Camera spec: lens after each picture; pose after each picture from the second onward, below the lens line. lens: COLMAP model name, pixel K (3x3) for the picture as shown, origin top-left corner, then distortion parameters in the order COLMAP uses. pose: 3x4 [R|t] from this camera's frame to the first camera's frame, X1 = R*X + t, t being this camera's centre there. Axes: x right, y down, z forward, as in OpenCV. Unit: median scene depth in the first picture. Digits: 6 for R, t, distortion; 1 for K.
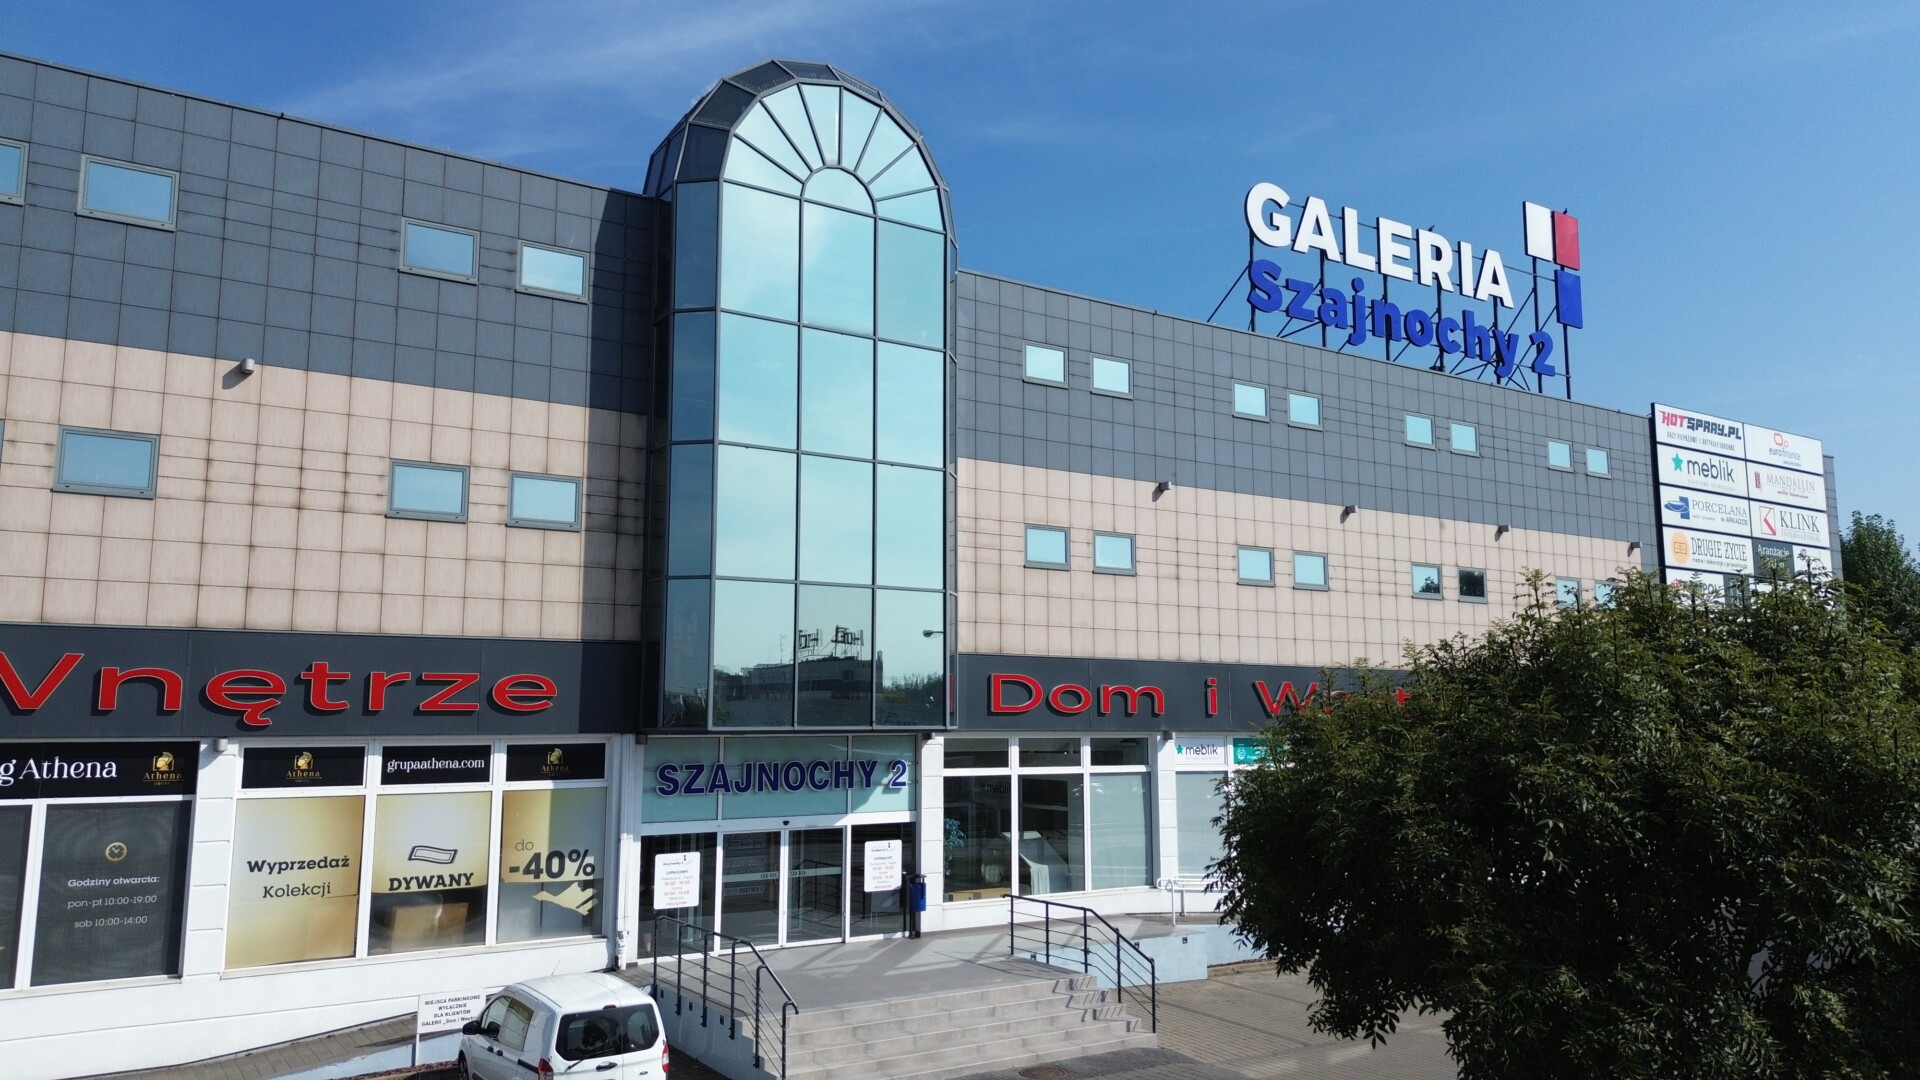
lens RADIAL K [[1347.2, 0, 954.7], [0, 1347.2, 538.3], [0, 0, 1]] dist [0.037617, -0.025056]
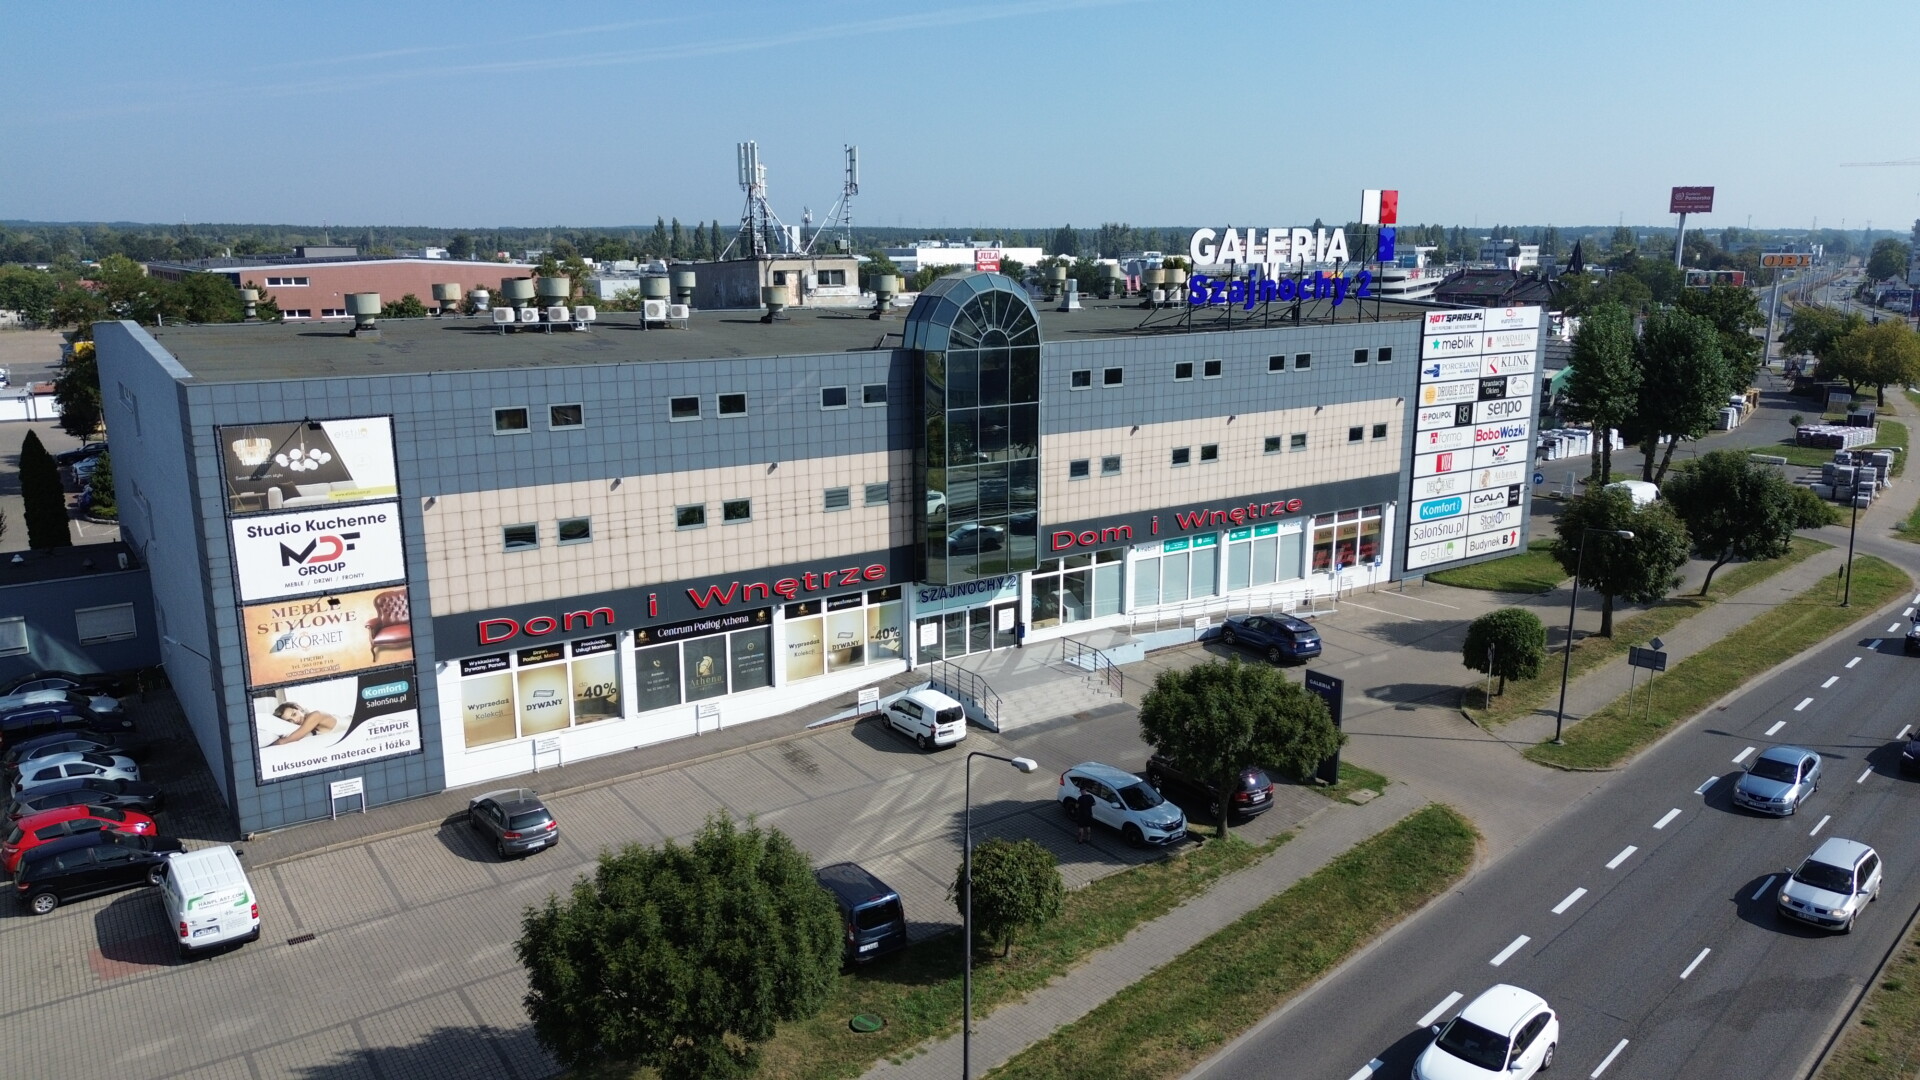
lens RADIAL K [[1347.2, 0, 965.9], [0, 1347.2, 542.0], [0, 0, 1]] dist [0.037617, -0.025056]
pose [[0.999533, -0.005757, 0.029999, -0.190913], [-0.004936, 0.938732, 0.344613, -0.676502], [-0.030145, -0.344600, 0.938265, -1.117414]]
